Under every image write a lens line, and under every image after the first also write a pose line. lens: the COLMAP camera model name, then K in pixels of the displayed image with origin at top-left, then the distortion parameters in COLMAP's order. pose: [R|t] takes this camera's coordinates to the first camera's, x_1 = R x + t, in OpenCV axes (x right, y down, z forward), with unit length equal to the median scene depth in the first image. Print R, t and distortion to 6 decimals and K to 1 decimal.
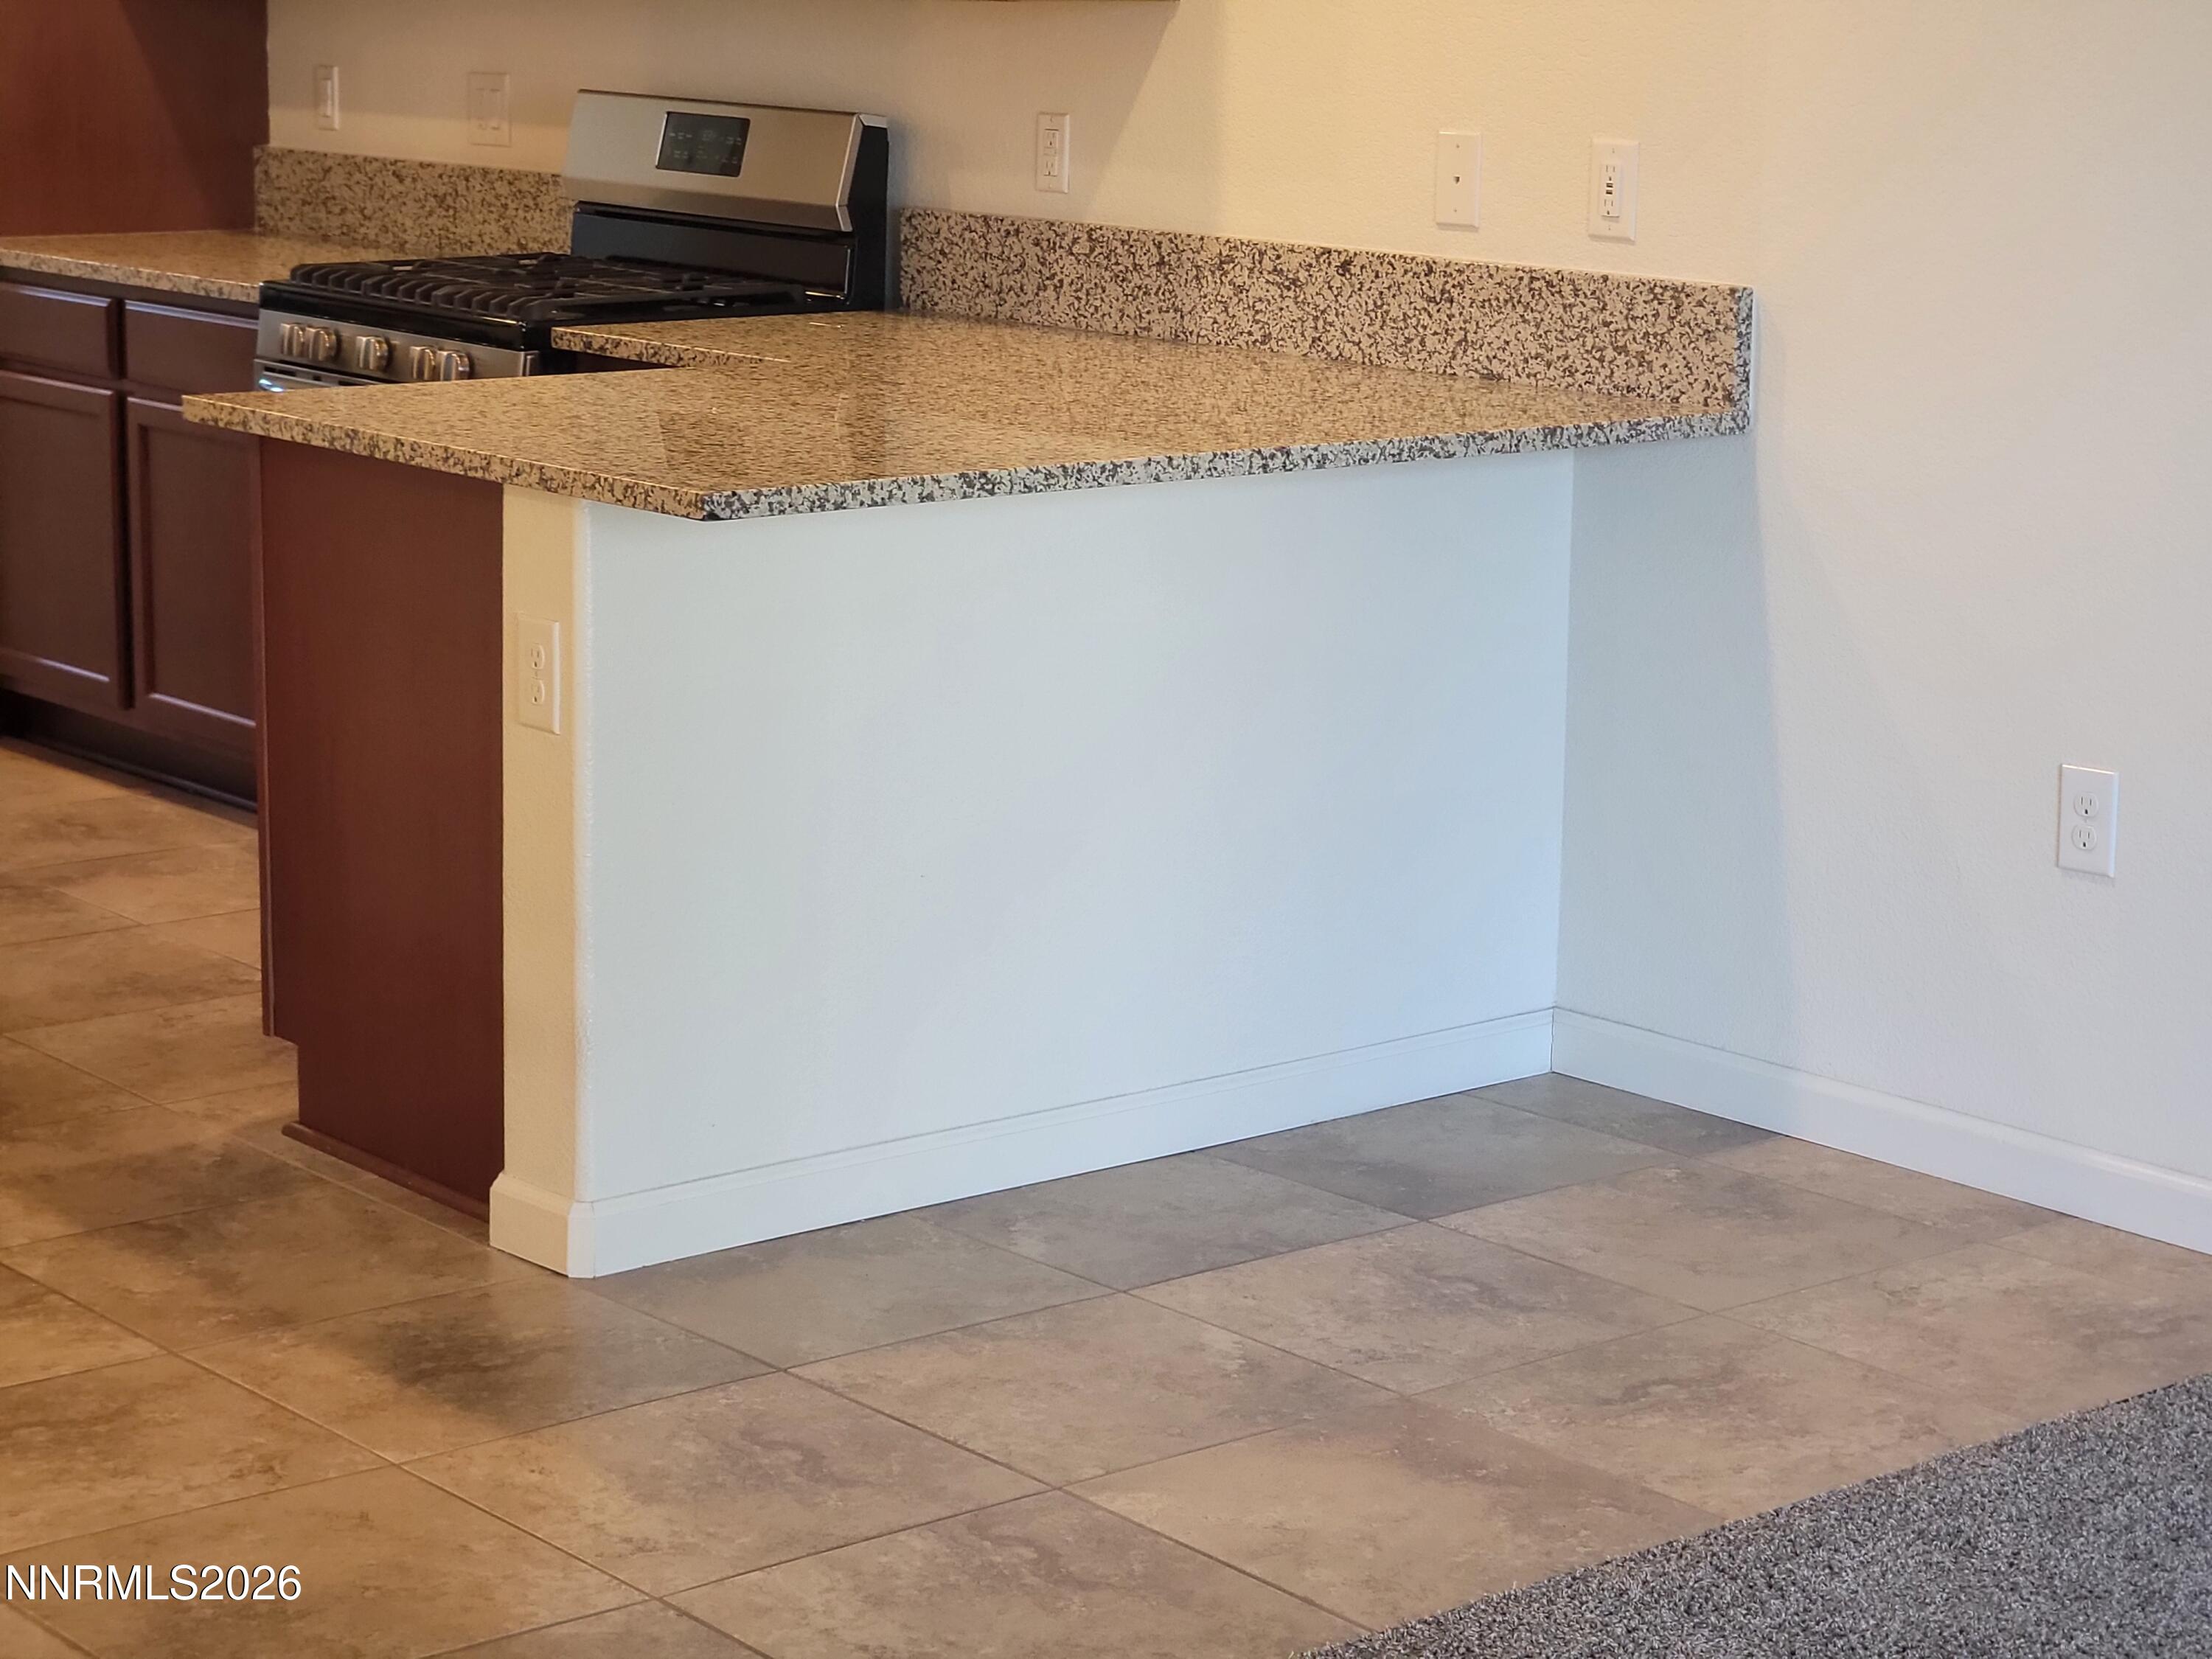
lens RADIAL K [[4573.8, 0, 1227.5], [0, 4573.8, 823.0], [0, 0, 1]] dist [-0.078426, 0.961966]
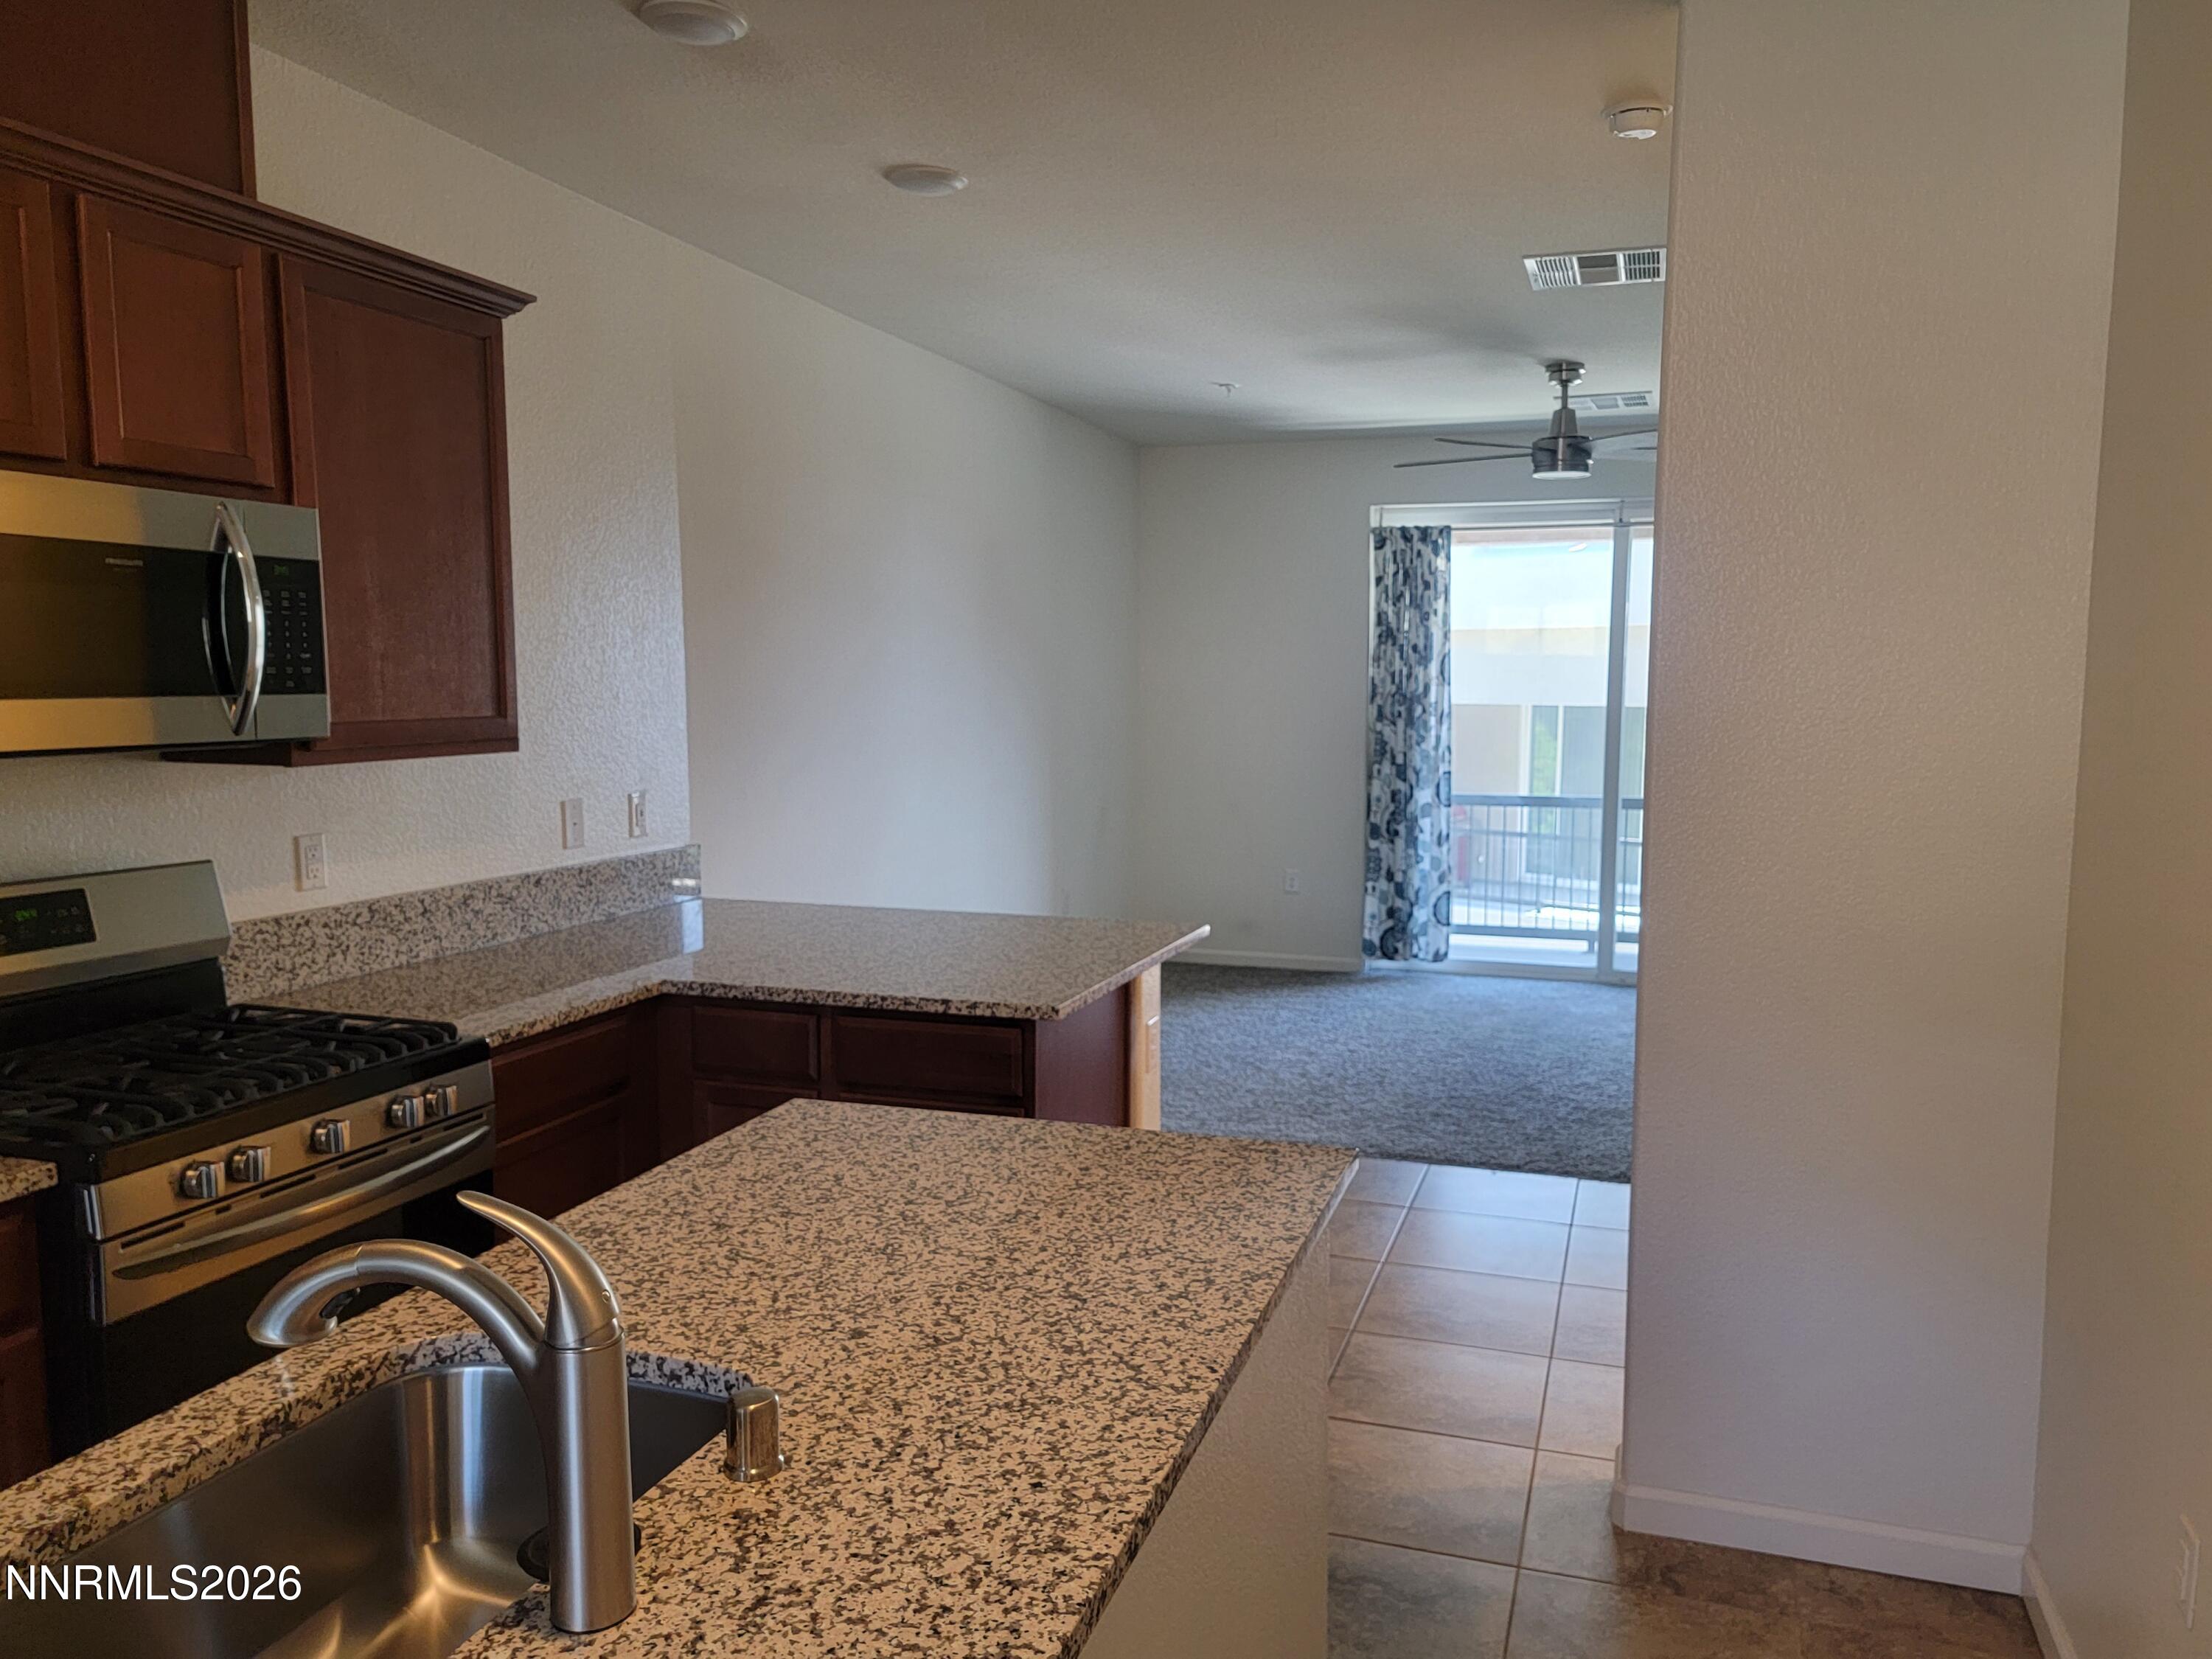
lens RADIAL K [[1614.8, 0, 1098.2], [0, 1614.8, 853.7], [0, 0, 1]] dist [0.045673, 0.000708]
pose [[-0.510858, -0.111038, 0.852464, -0.602402], [0.155281, 0.963394, 0.218542, -0.225837], [-0.845525, 0.244015, -0.474915, 1.053193]]
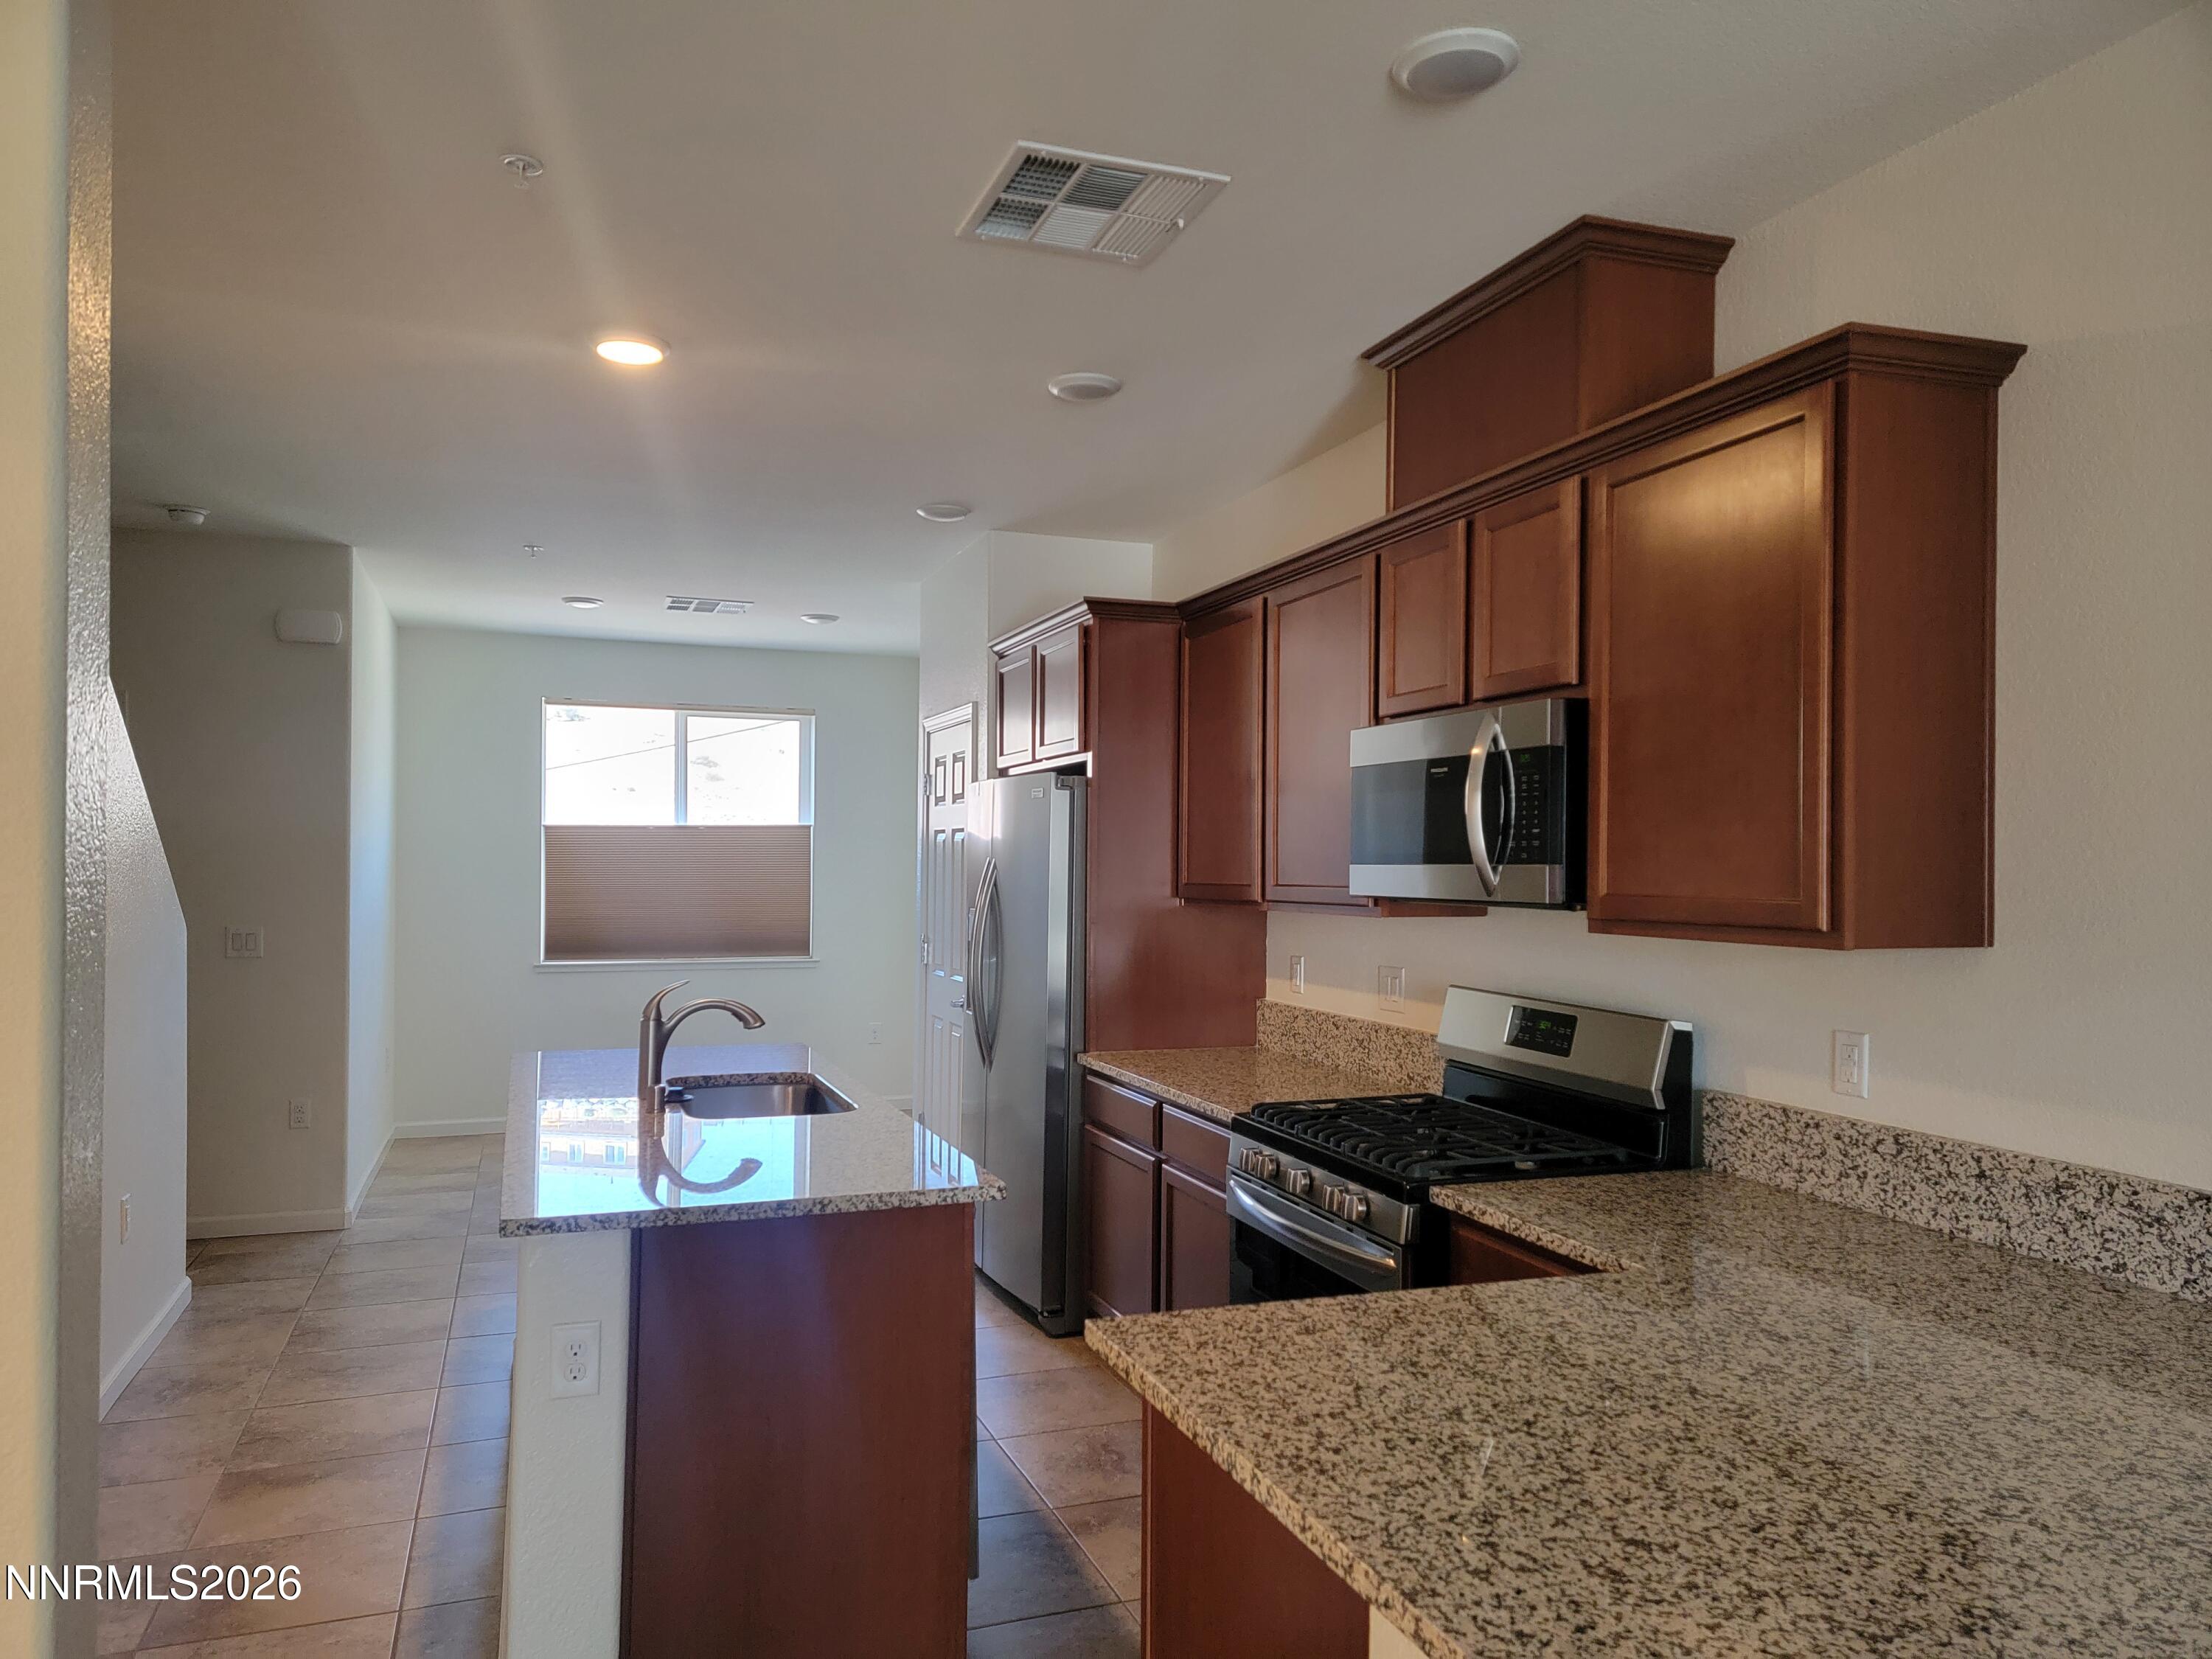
lens RADIAL K [[1540.5, 0, 1086.2], [0, 1540.5, 859.6], [0, 0, 1]] dist [0.089639, -0.071793]
pose [[0.934889, -0.007065, -0.354869, -0.081897], [-0.062299, 0.981015, -0.183653, -0.112538], [0.349429, 0.193803, 0.916700, 0.542455]]
